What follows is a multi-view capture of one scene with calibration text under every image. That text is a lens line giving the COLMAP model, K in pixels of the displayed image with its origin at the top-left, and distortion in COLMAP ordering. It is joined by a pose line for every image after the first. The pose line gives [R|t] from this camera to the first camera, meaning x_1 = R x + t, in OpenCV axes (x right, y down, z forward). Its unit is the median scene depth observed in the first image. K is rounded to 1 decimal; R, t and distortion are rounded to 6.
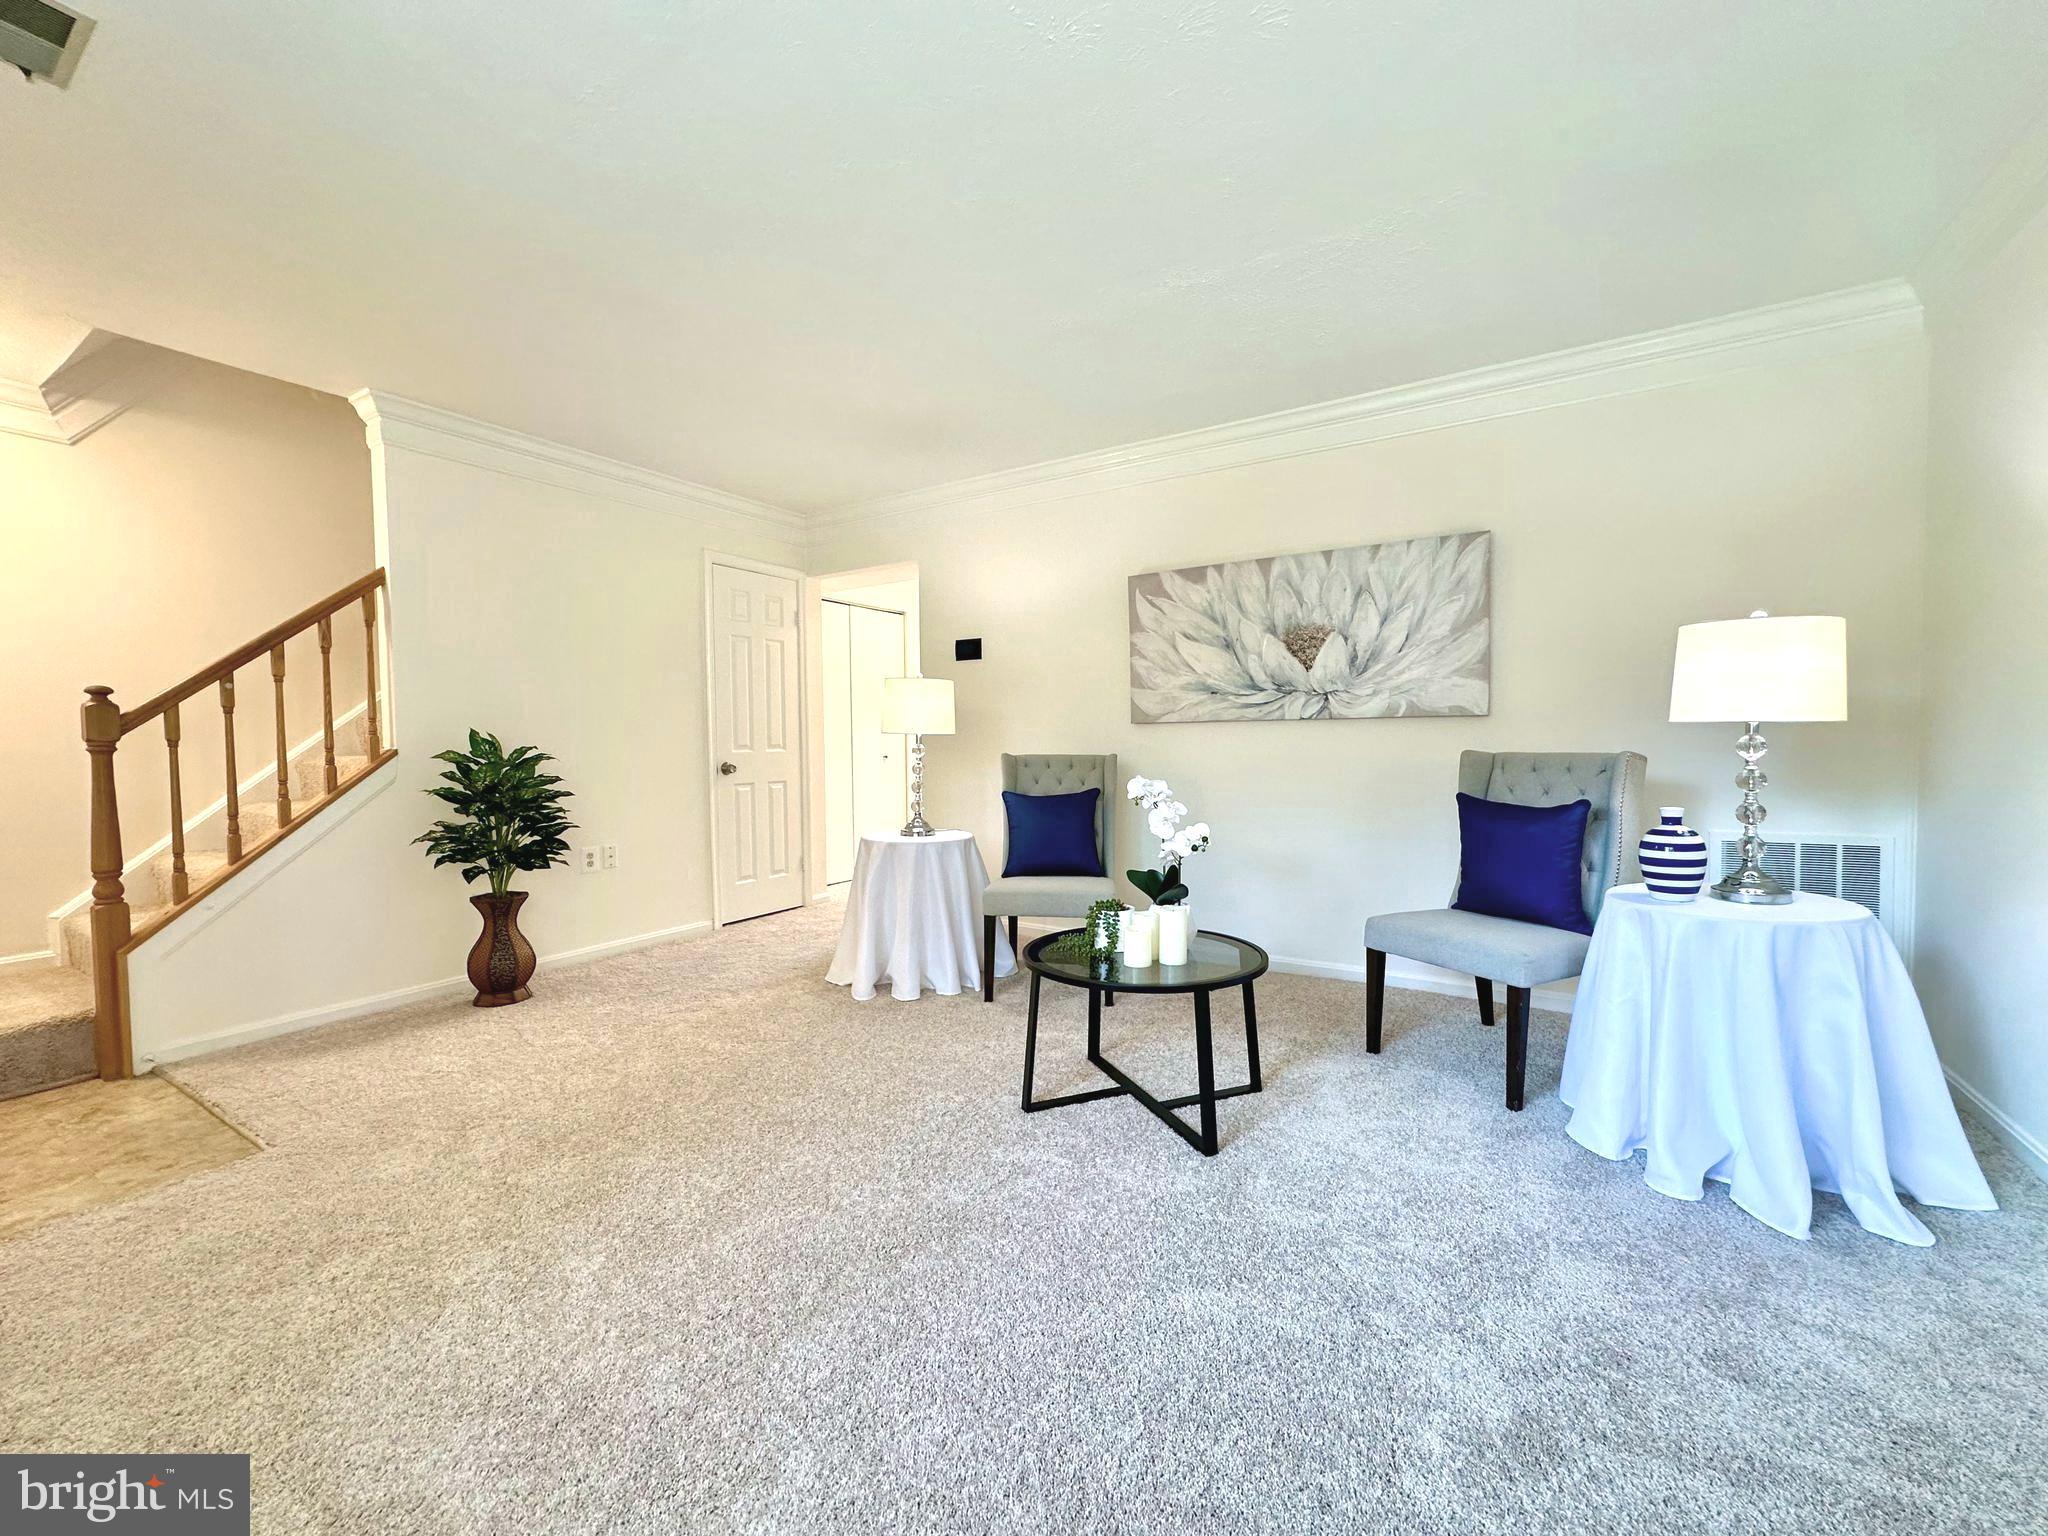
lens RADIAL K [[815.5, 0, 1018.7], [0, 815.5, 767.5], [0, 0, 1]] dist [-0.005484, 0.001721]
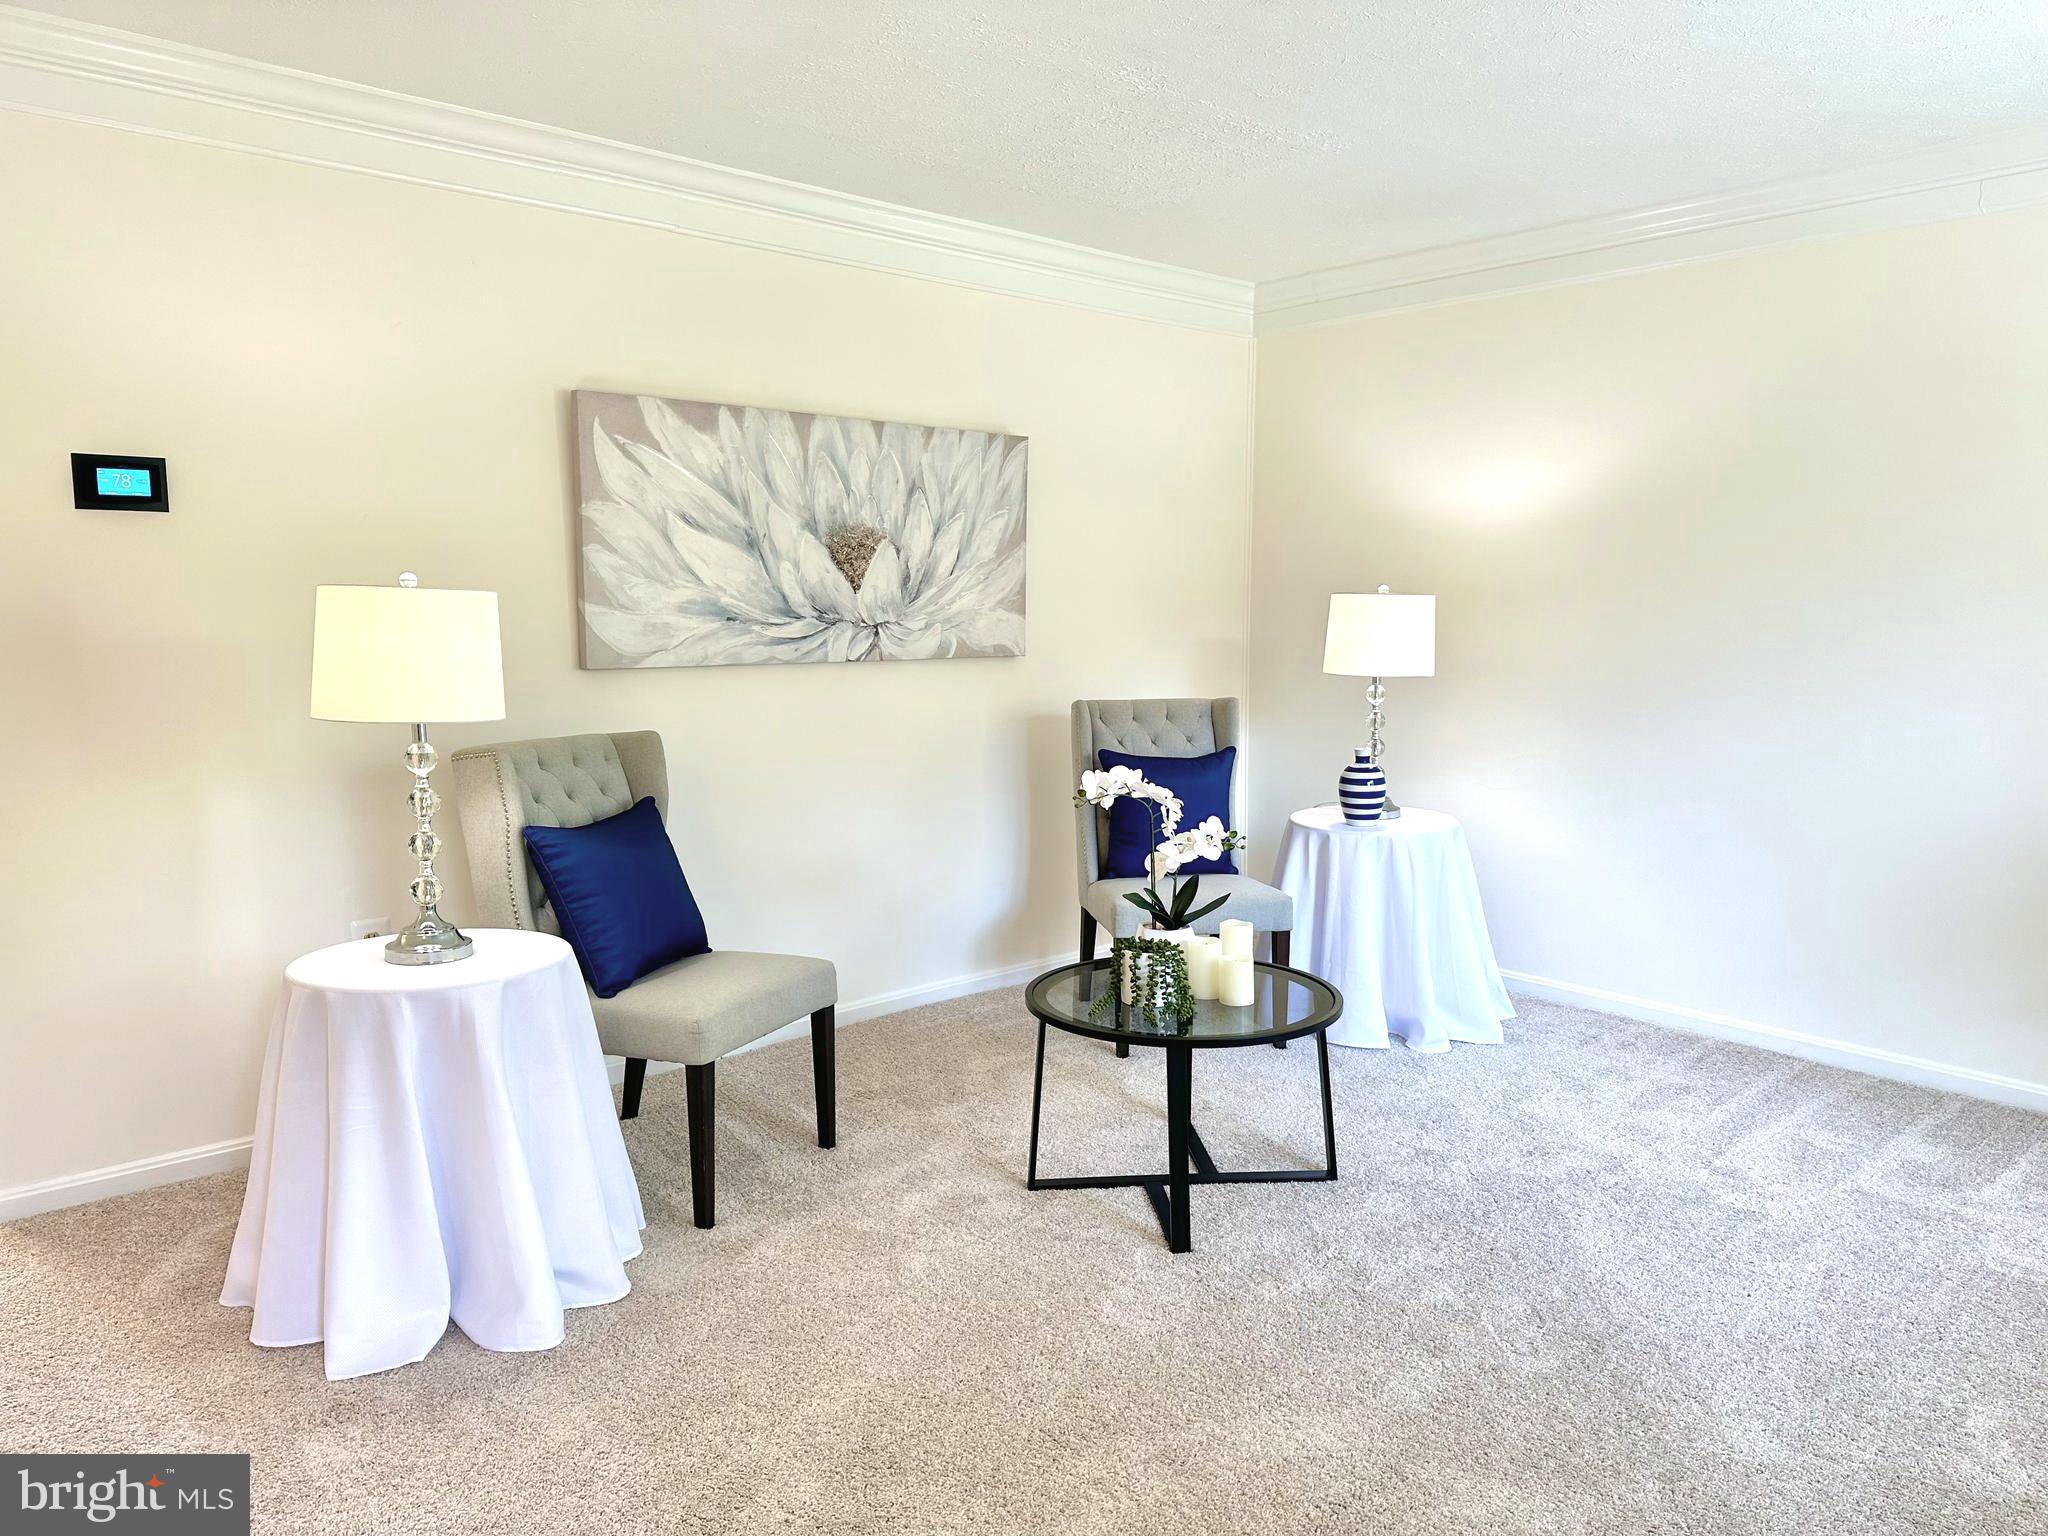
lens RADIAL K [[1426.7, 0, 1036.5], [0, 1426.7, 780.1], [0, 0, 1]] dist [0.071902, -0.091585]
pose [[0.278919, -0.107448, 0.954285, -0.814384], [0.031698, 0.994209, 0.102678, -0.083027], [-0.959791, 0.001610, 0.280709, 0.534101]]
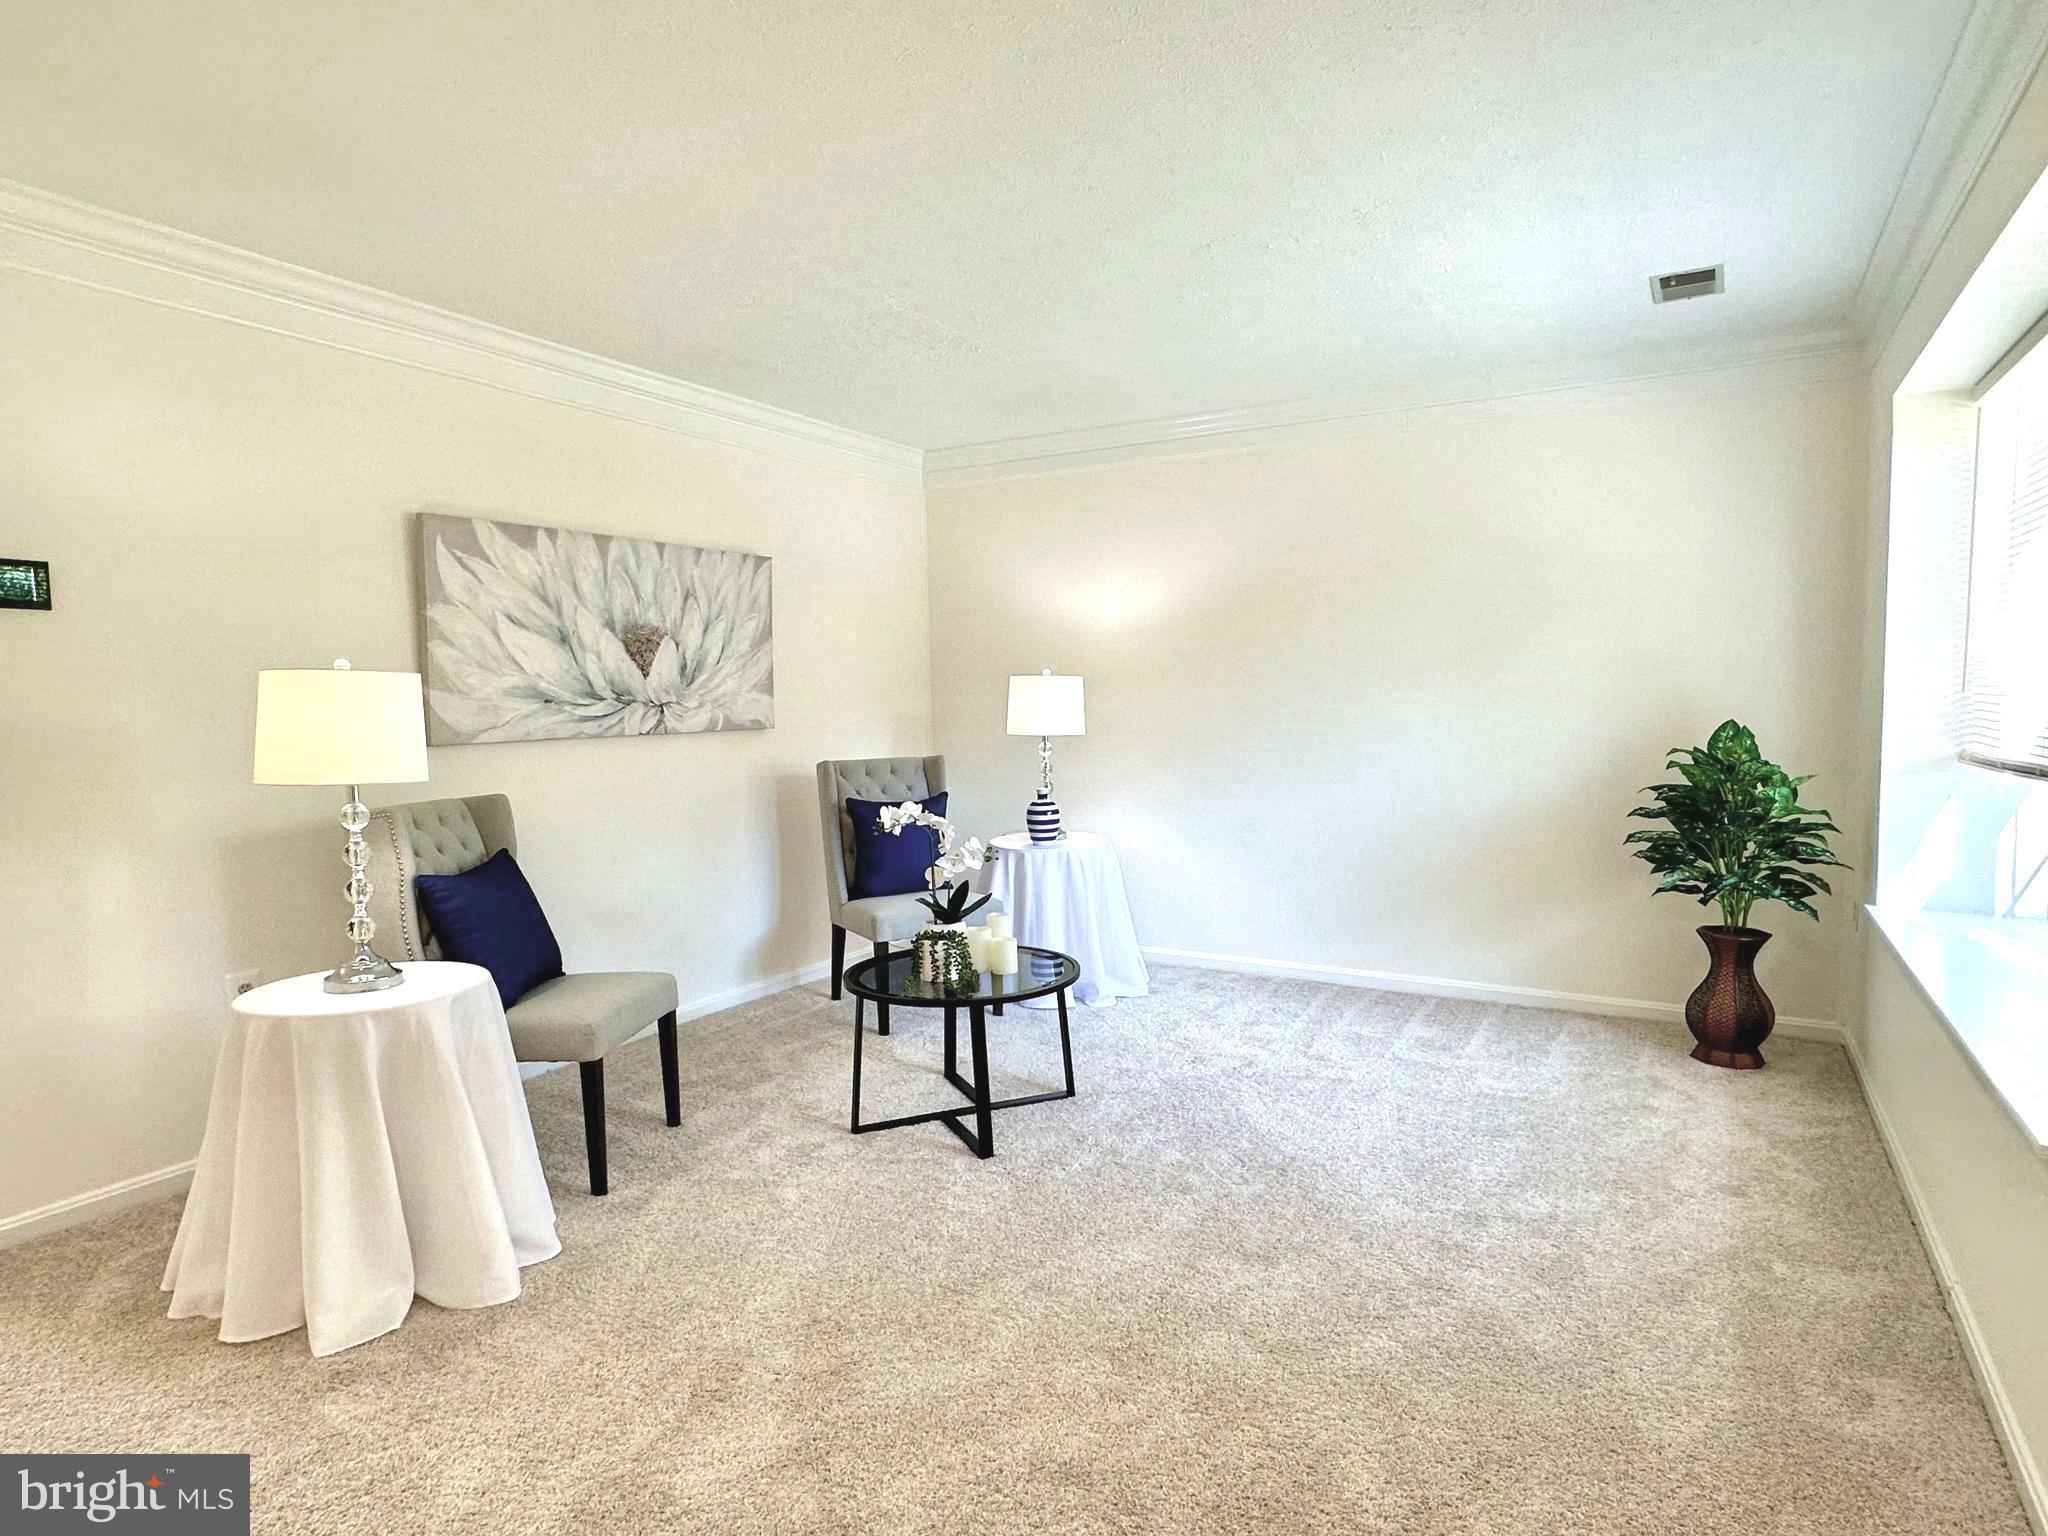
lens RADIAL K [[1158.0, 0, 1030.2], [0, 1158.0, 768.9], [0, 0, 1]] dist [-0.004839, 0.000790]
pose [[-0.036077, -0.053848, 0.997897, -0.912708], [0.053318, 0.997021, 0.055728, -0.073016], [-0.997926, 0.055217, -0.033098, 0.671973]]
